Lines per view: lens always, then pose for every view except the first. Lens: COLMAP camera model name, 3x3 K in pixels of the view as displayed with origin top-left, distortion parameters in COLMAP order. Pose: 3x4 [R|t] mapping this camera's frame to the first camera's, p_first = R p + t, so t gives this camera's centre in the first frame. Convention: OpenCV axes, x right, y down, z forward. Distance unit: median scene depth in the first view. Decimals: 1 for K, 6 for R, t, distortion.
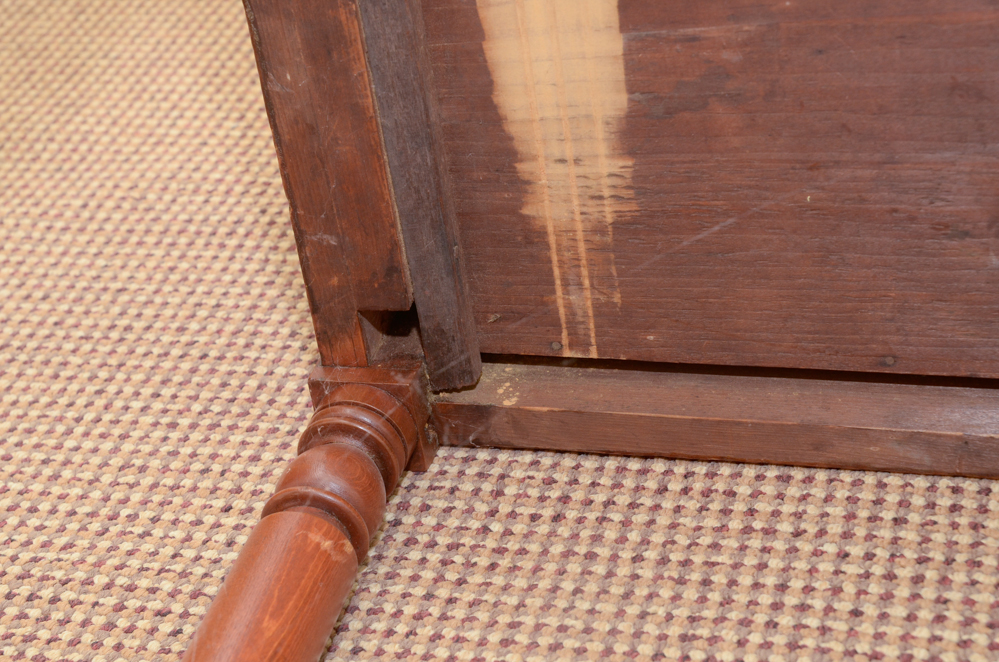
lens RADIAL K [[1971.4, 0, 498.6], [0, 1971.4, 335.3], [0, 0, 1]] dist [0.075380, 0.000000]
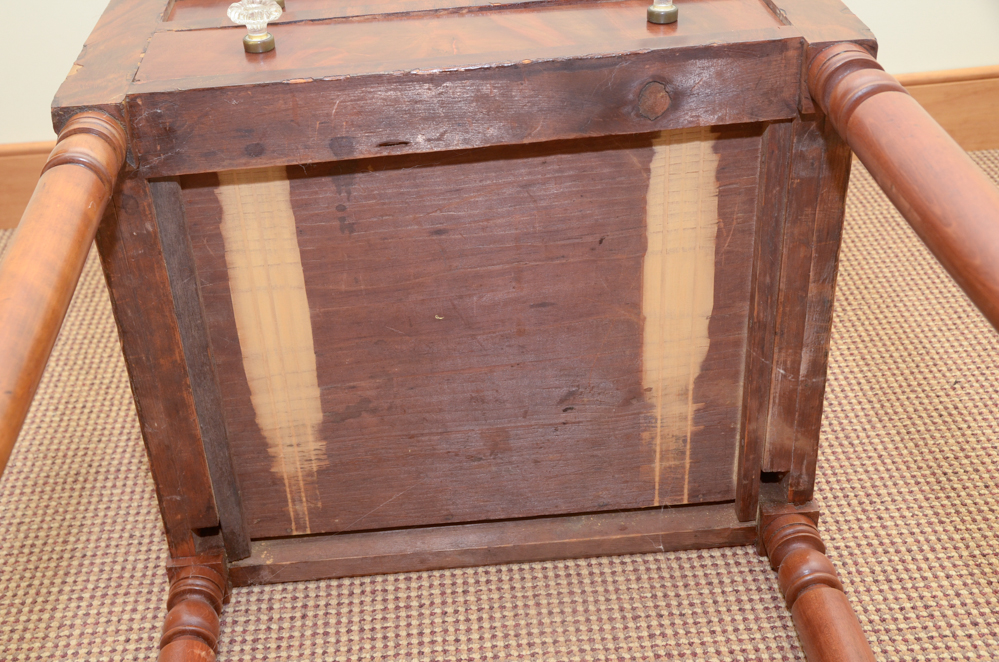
lens RADIAL K [[1239.8, 0, 496.3], [0, 1239.8, 324.8], [0, 0, 1]] dist [0.038941, 0.000000]
pose [[0.936092, -0.097264, 0.338041, -0.192787], [0.119205, 0.991862, -0.044713, -0.128351], [-0.330941, 0.082151, 0.940069, -0.311962]]
